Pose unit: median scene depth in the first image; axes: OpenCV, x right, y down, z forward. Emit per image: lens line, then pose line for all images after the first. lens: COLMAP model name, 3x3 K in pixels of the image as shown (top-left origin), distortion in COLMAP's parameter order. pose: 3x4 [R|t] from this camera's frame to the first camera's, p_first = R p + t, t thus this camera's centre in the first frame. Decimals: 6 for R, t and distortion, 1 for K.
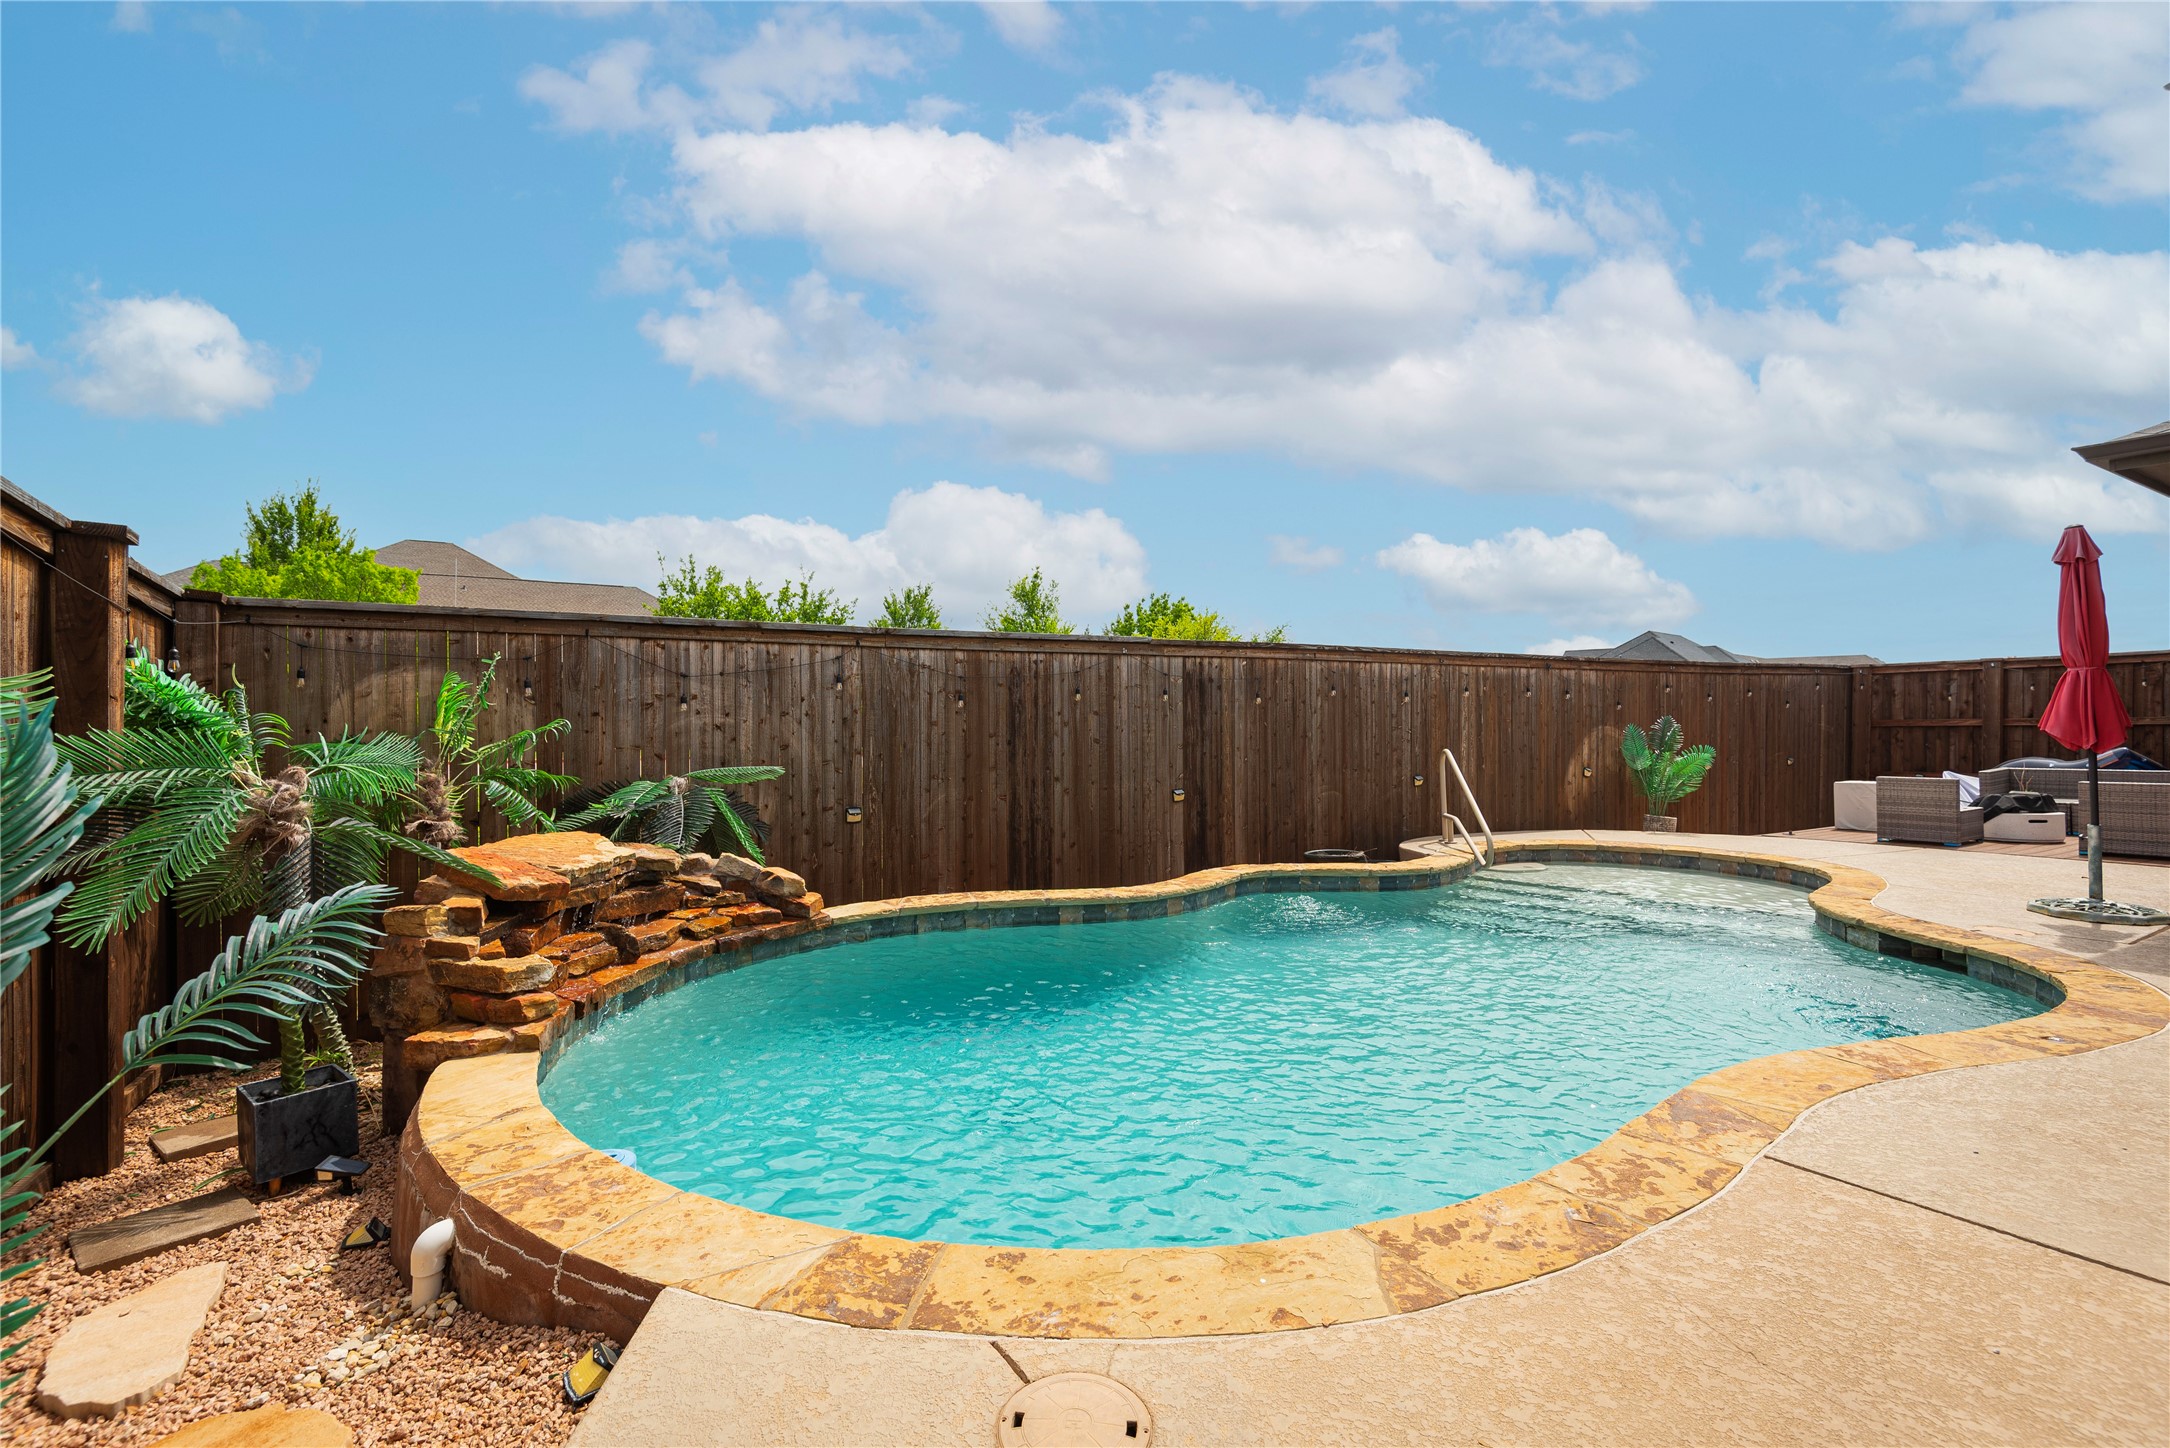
lens RADIAL K [[974.9, 0, 1080.4], [0, 974.9, 716.2], [0, 0, 1]] dist [0.032909, -0.022512]
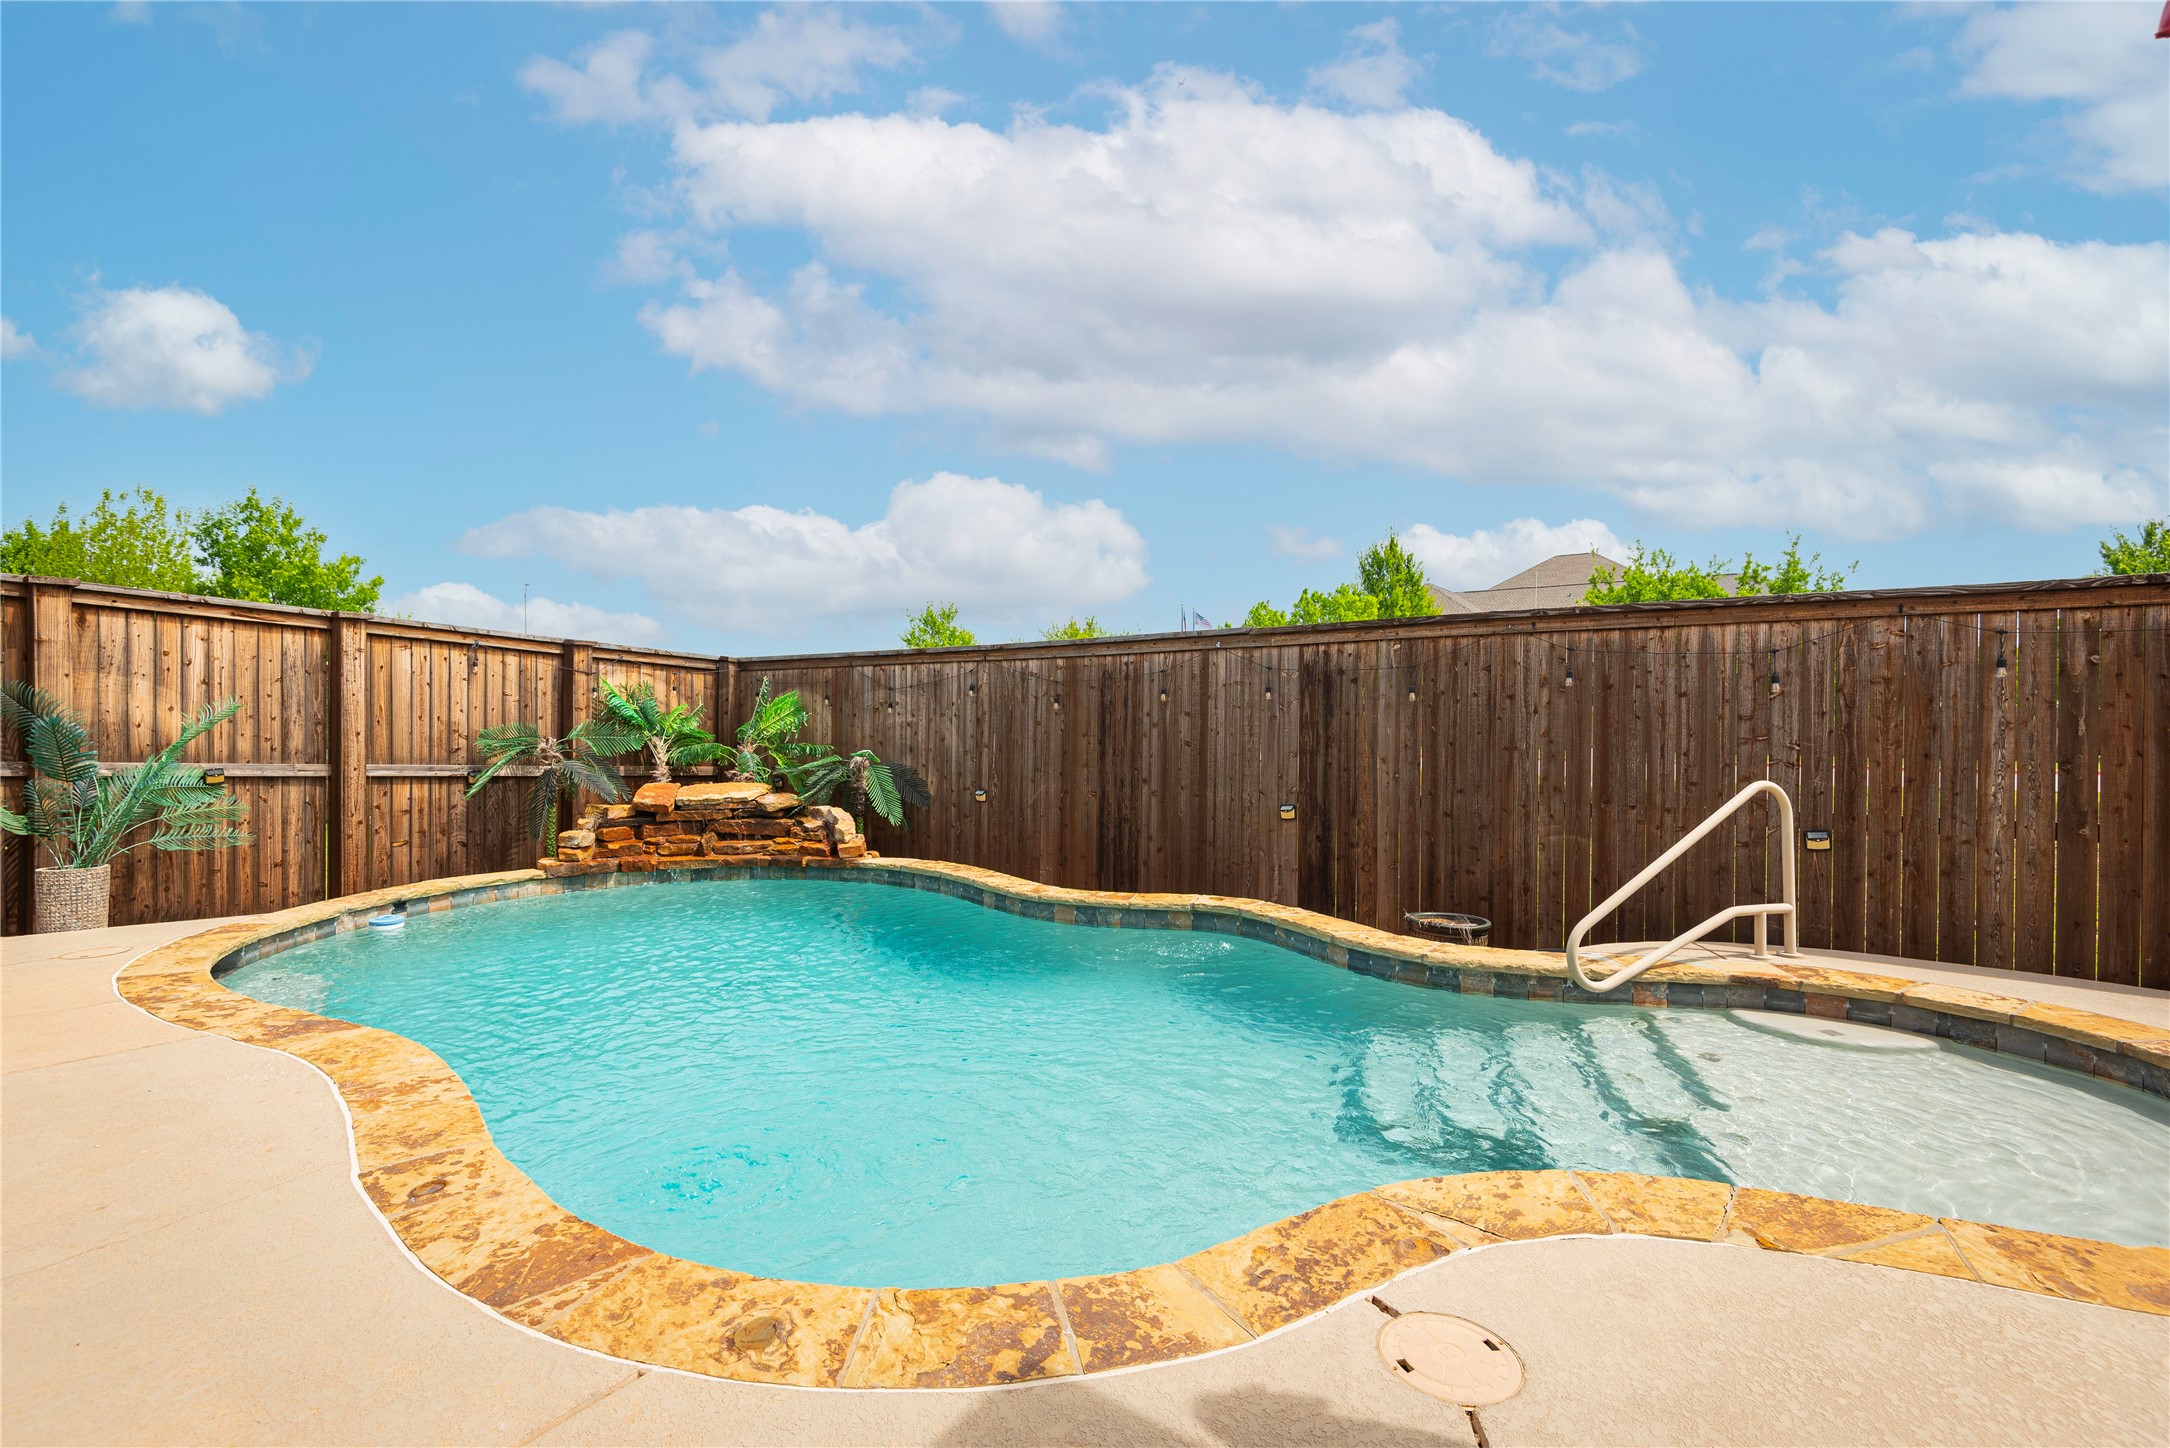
lens RADIAL K [[974.9, 0, 1083.3], [0, 974.9, 717.7], [0, 0, 1]] dist [0.032909, -0.022512]
pose [[0.415189, 0.002991, -0.909730, 0.850915], [-0.001616, 0.999995, 0.002550, -0.001963], [0.909734, 0.000411, 0.415191, 0.531690]]
